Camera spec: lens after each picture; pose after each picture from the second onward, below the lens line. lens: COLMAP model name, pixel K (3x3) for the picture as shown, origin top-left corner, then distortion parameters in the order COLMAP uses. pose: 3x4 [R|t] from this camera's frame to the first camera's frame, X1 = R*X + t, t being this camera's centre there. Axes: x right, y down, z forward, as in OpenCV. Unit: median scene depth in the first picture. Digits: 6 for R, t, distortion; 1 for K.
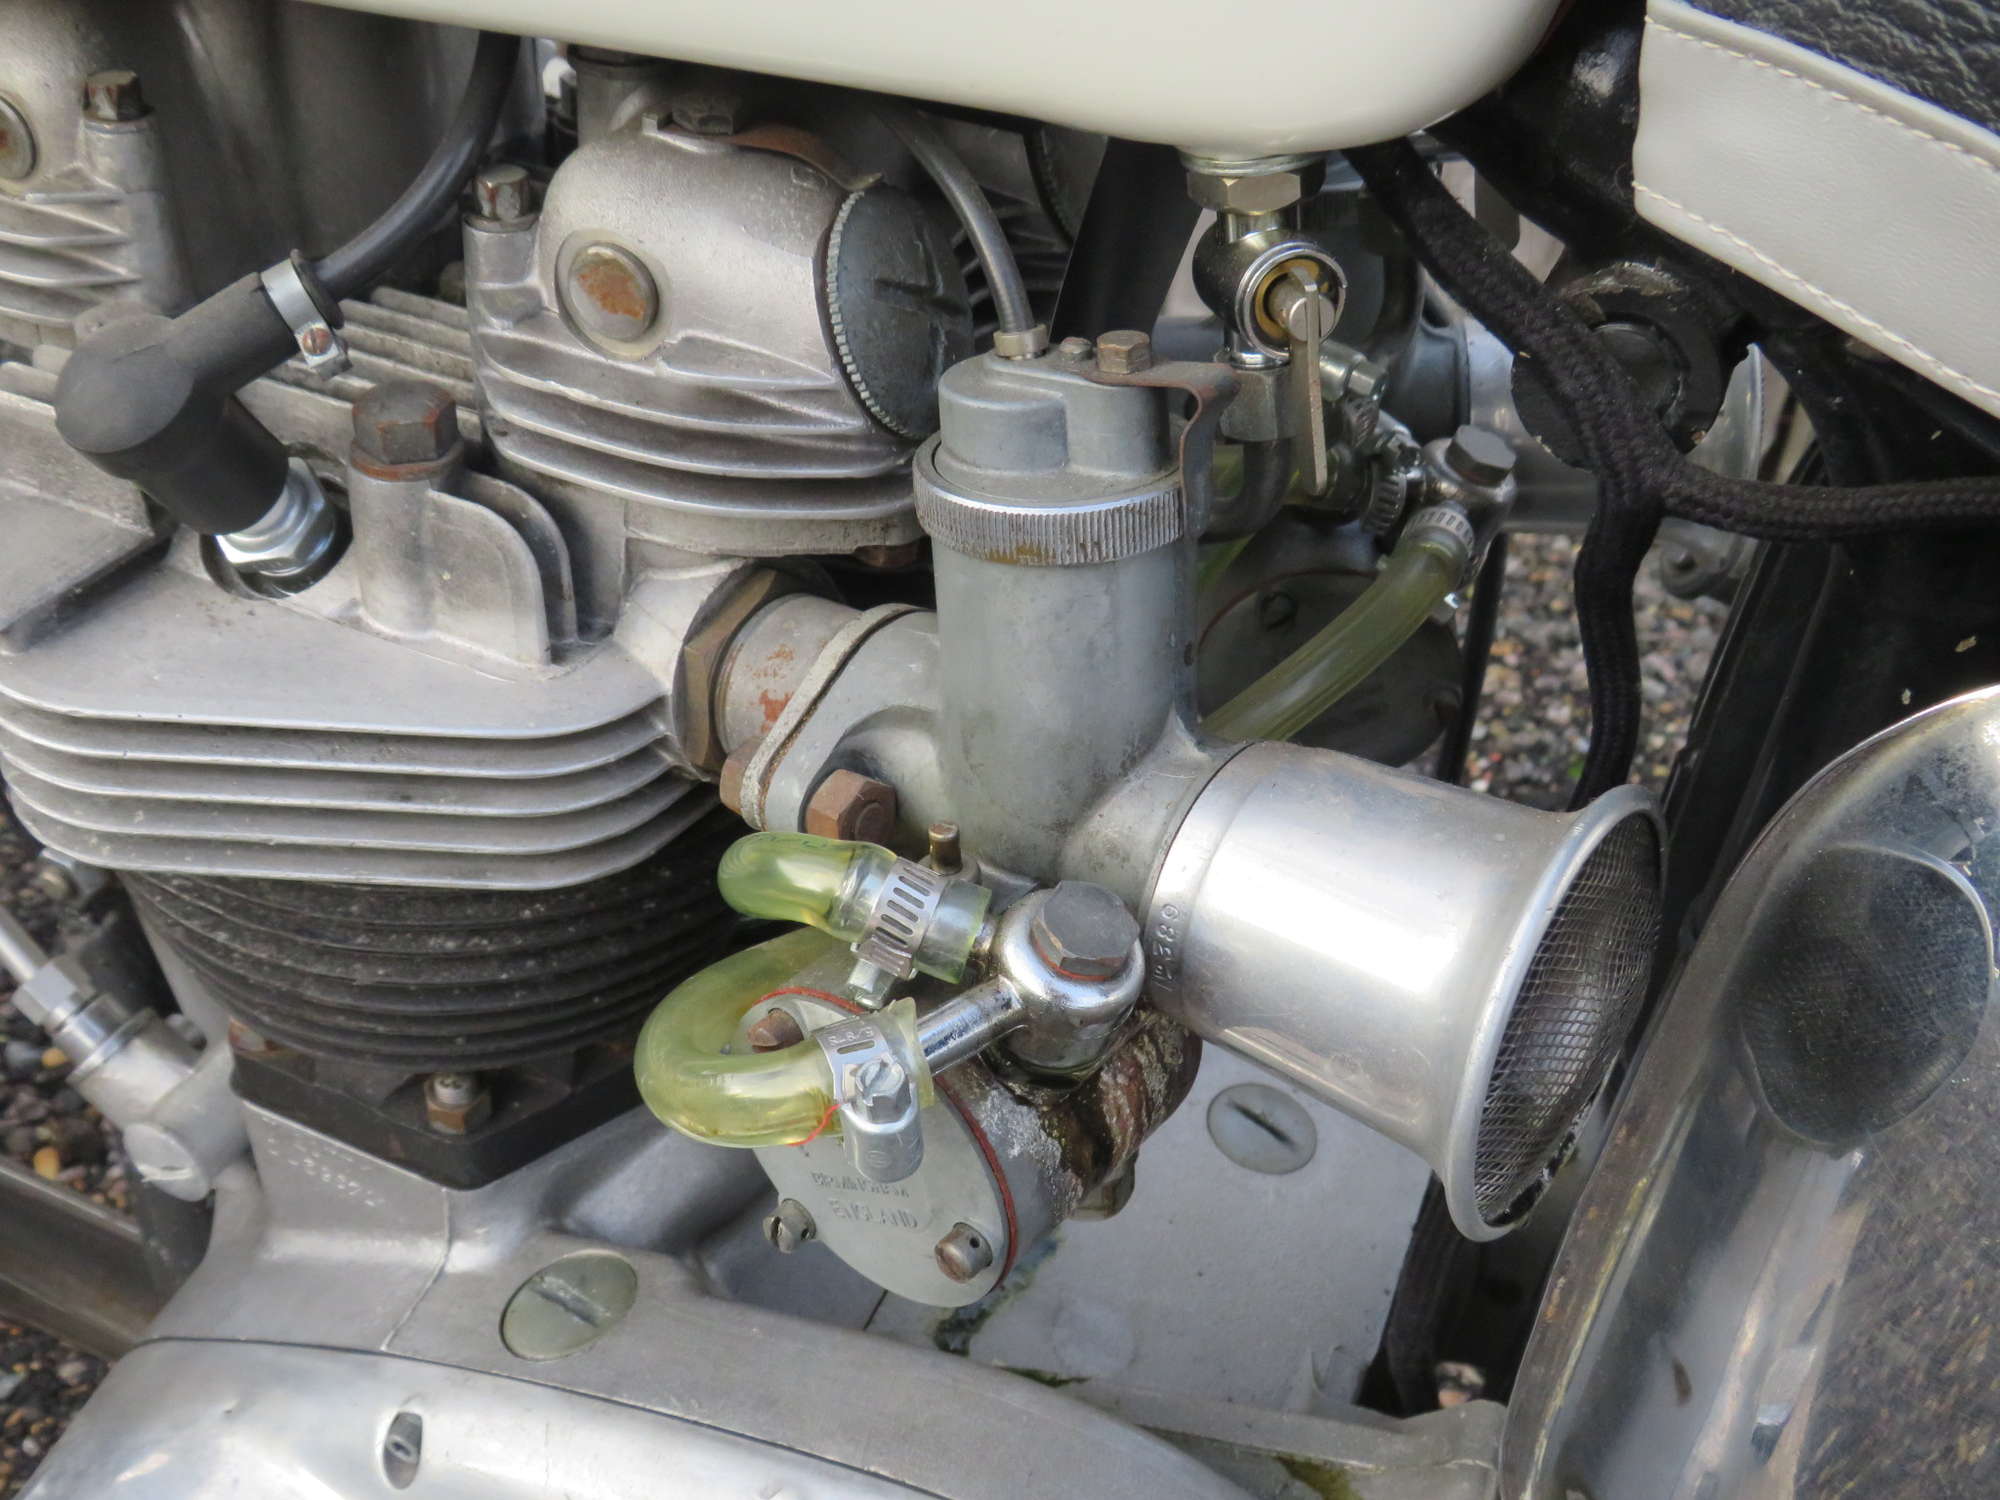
lens RADIAL K [[1890.2, 0, 1015.0], [0, 1890.2, 759.7], [0, 0, 1]] dist [-0.035000, 0.000000]
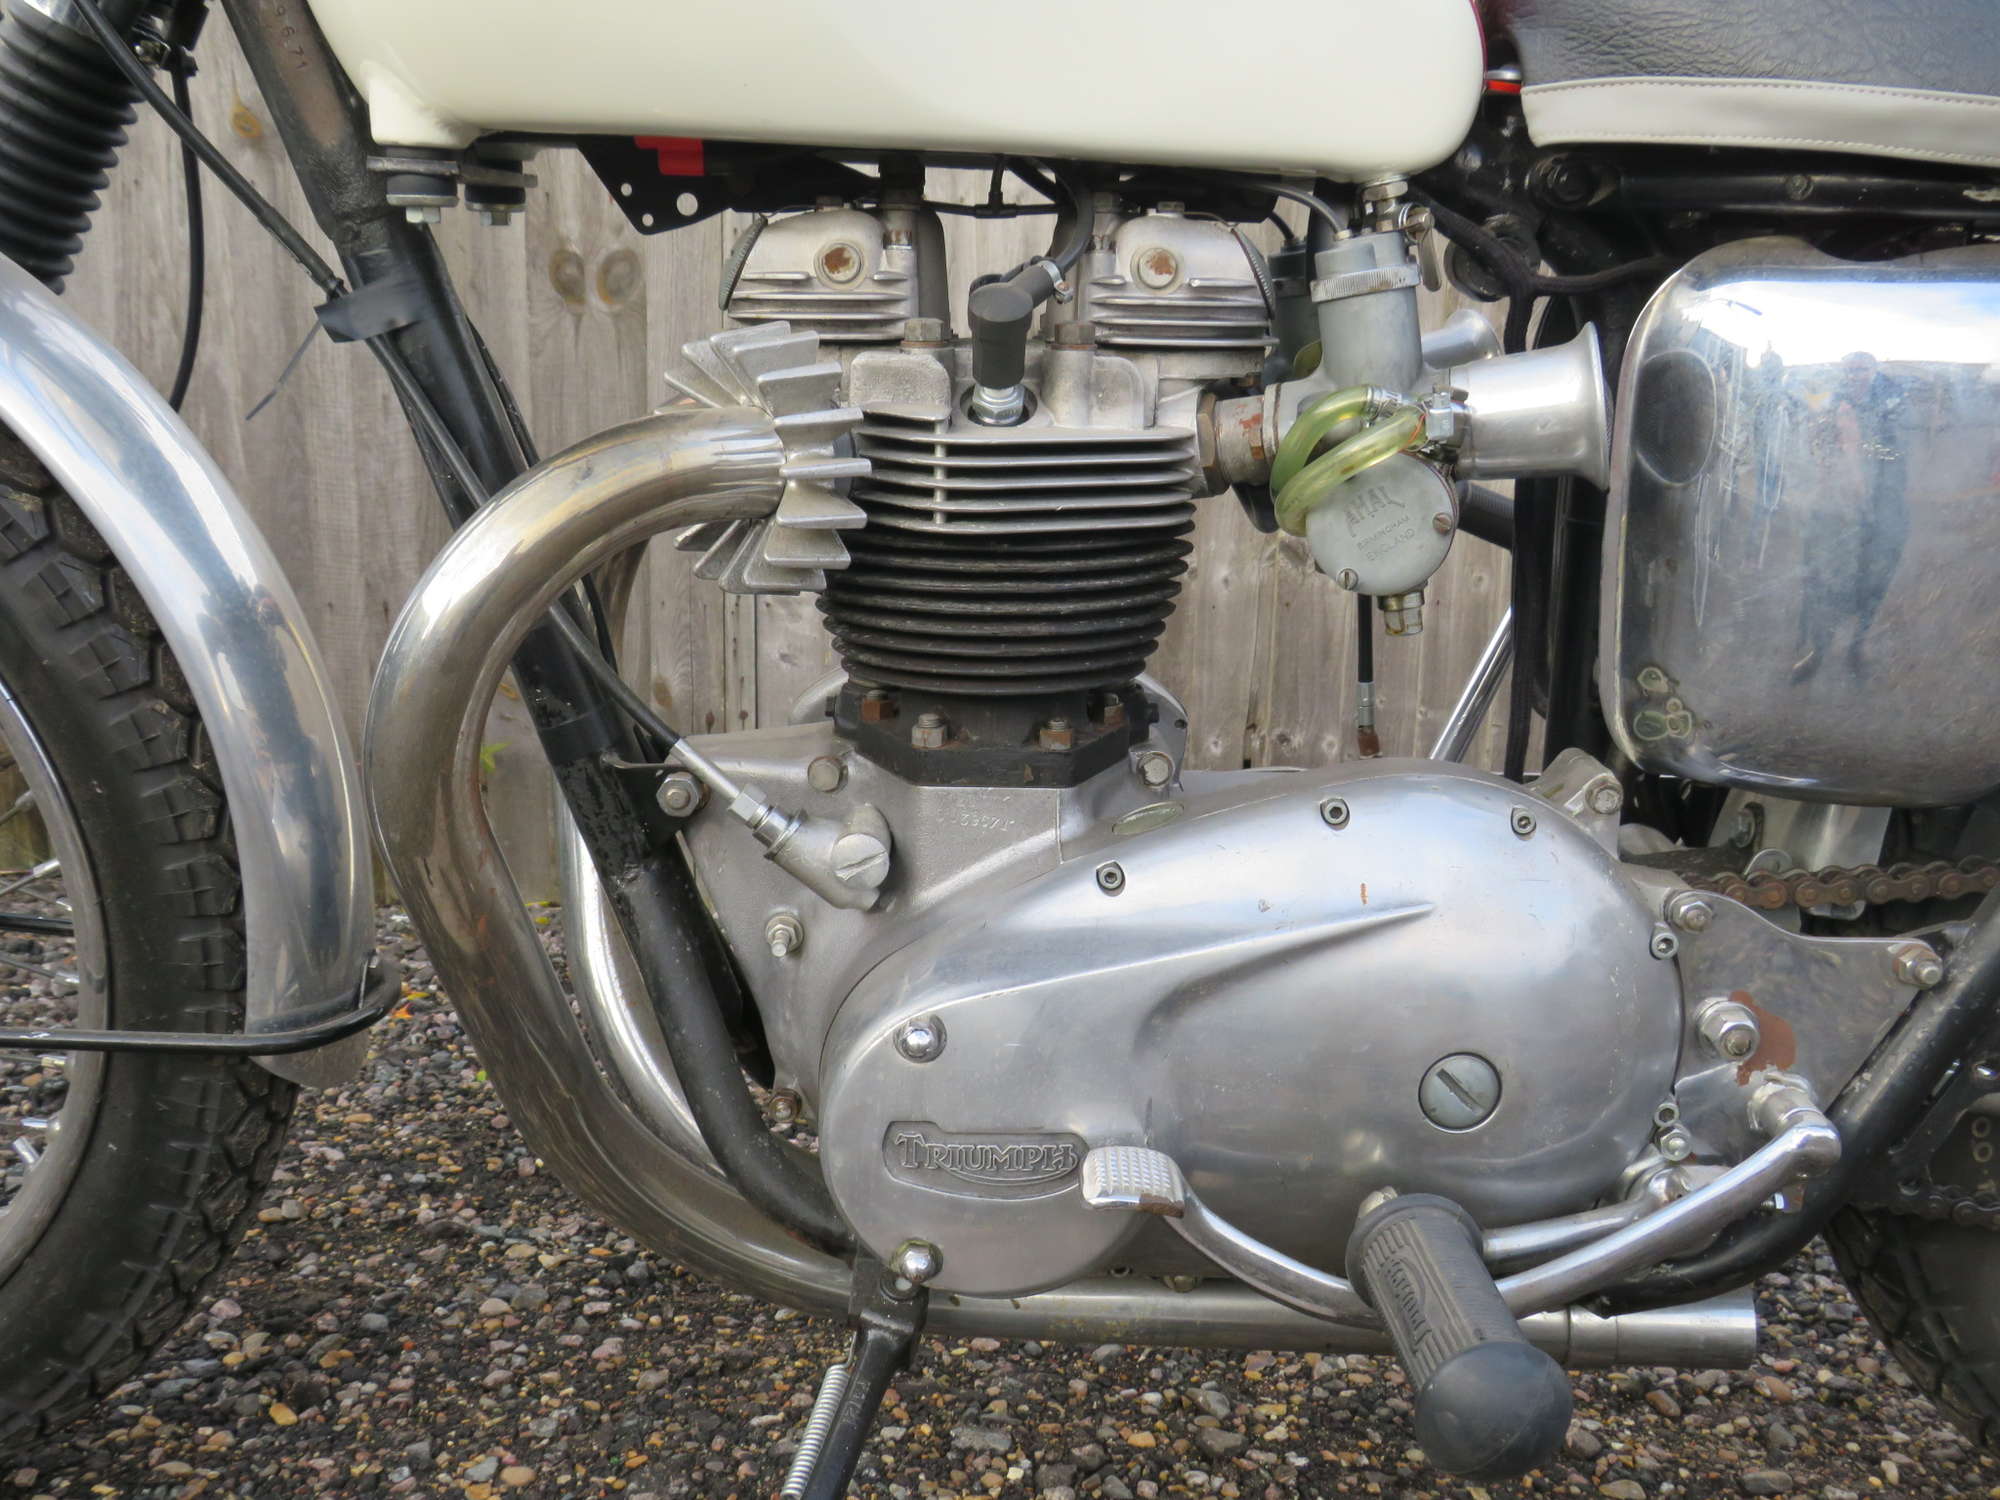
lens RADIAL K [[1890.2, 0, 1012.6], [0, 1890.2, 743.9], [0, 0, 1]] dist [-0.035000, 0.000000]
pose [[0.916678, -0.162323, 0.365174, -1.443896], [0.290549, 0.898105, -0.330135, 1.123099], [-0.274376, 0.408729, 0.870436, -0.902847]]
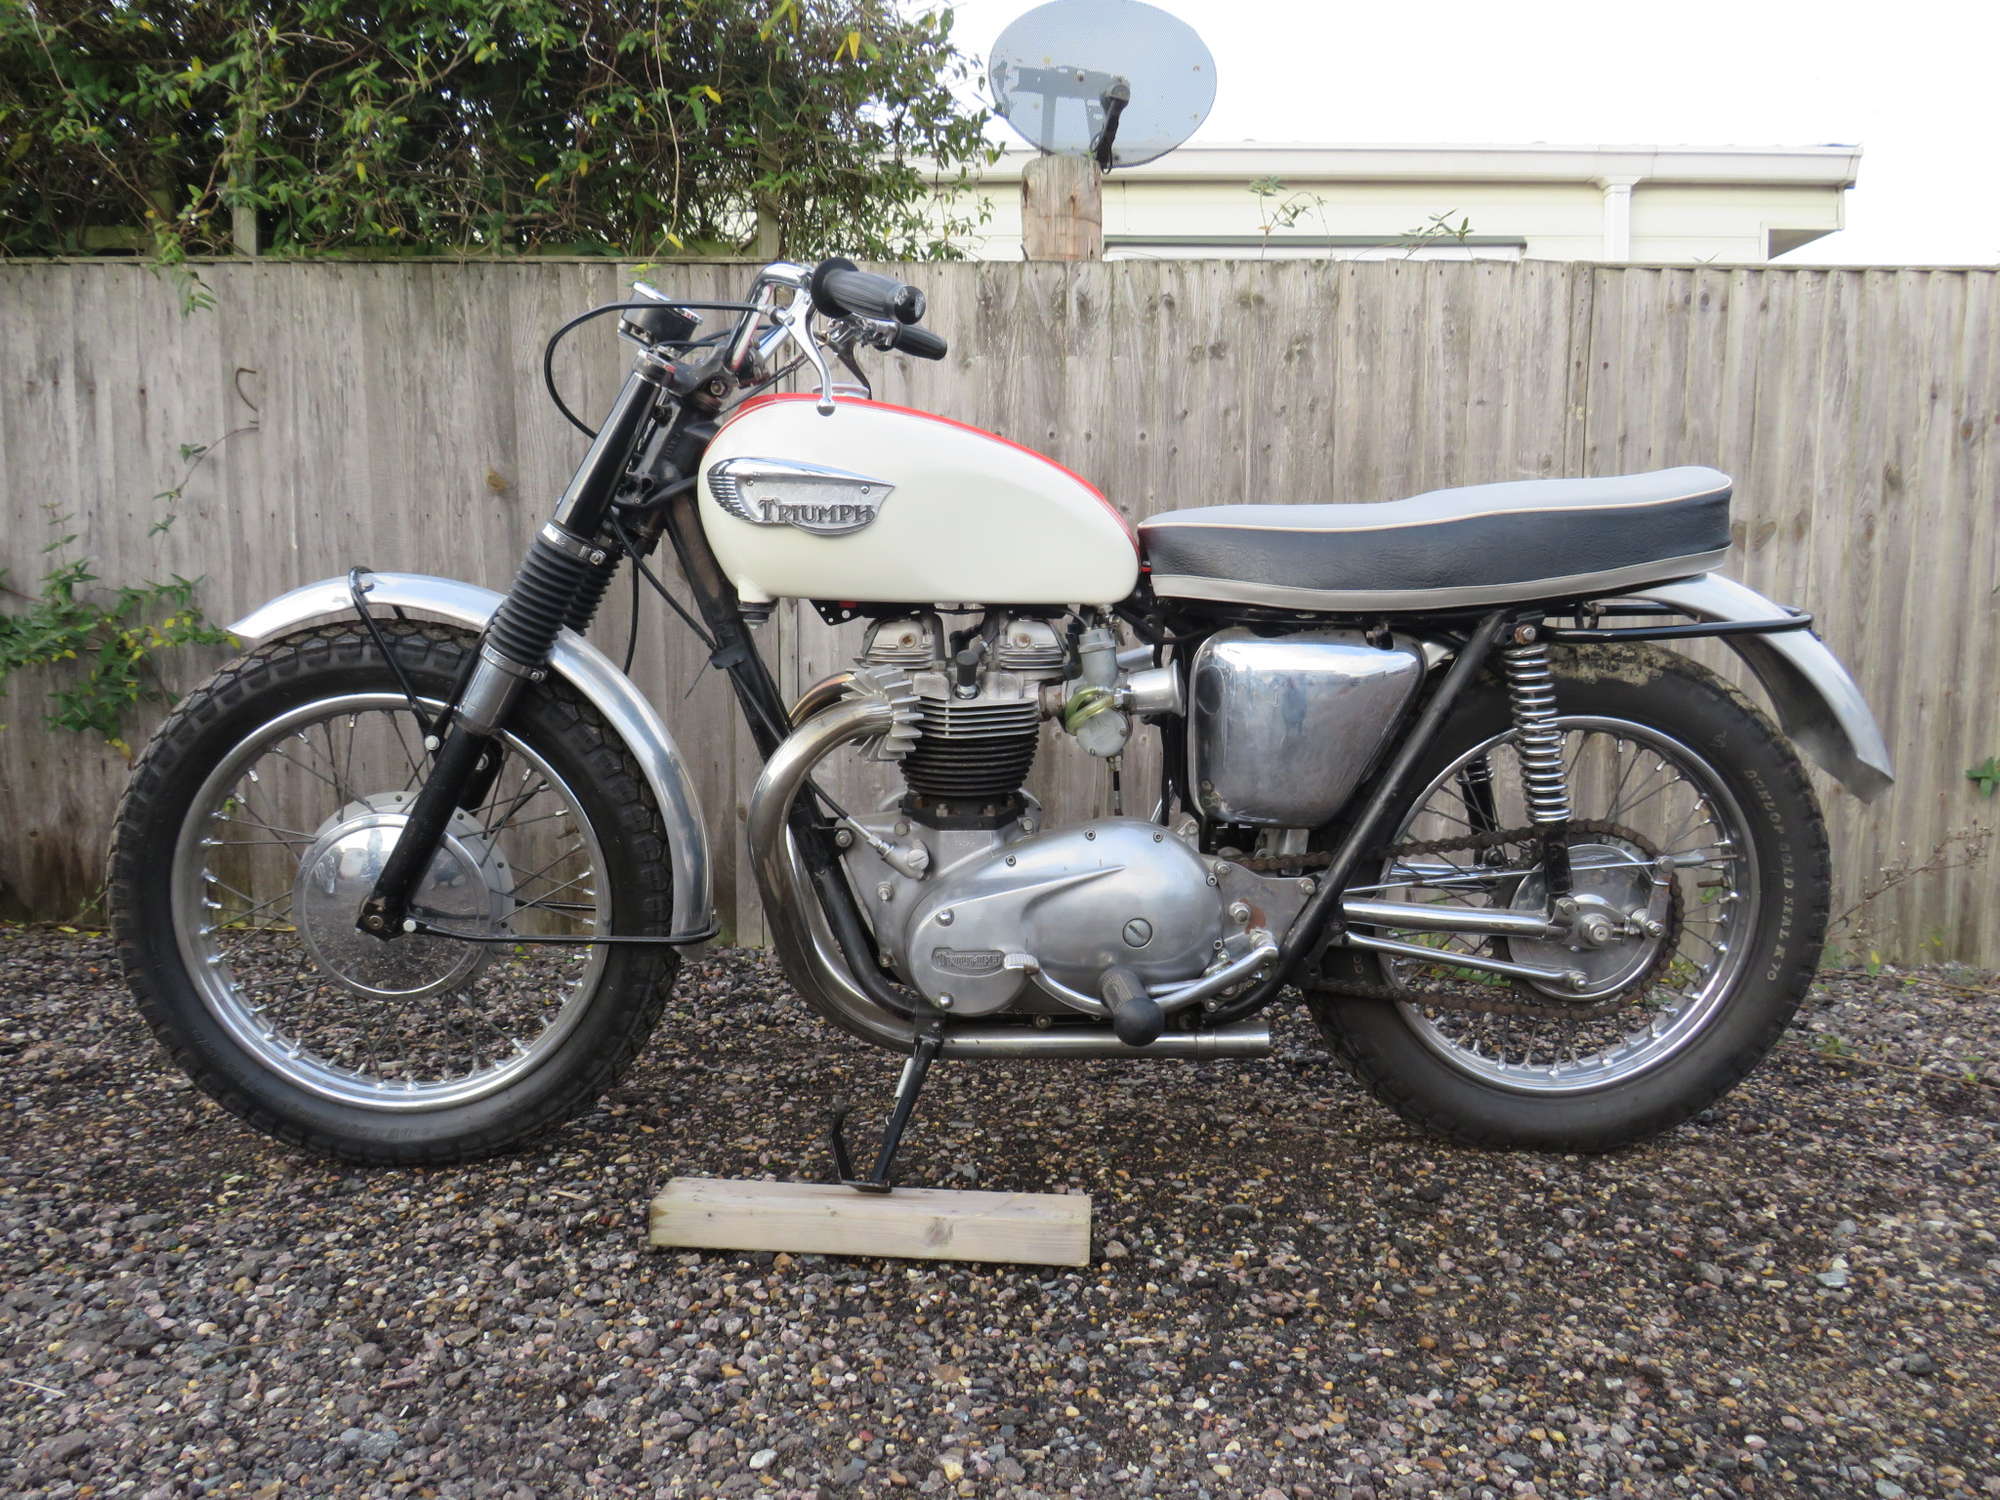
lens RADIAL K [[1593.3, 0, 1021.7], [0, 1593.3, 750.7], [0, 0, 1]] dist [-0.023051, 0.002573]
pose [[0.890656, -0.154972, 0.427453, -2.857528], [0.330580, 0.866175, -0.374777, 2.361585], [-0.312169, 0.475105, 0.822694, -3.734294]]
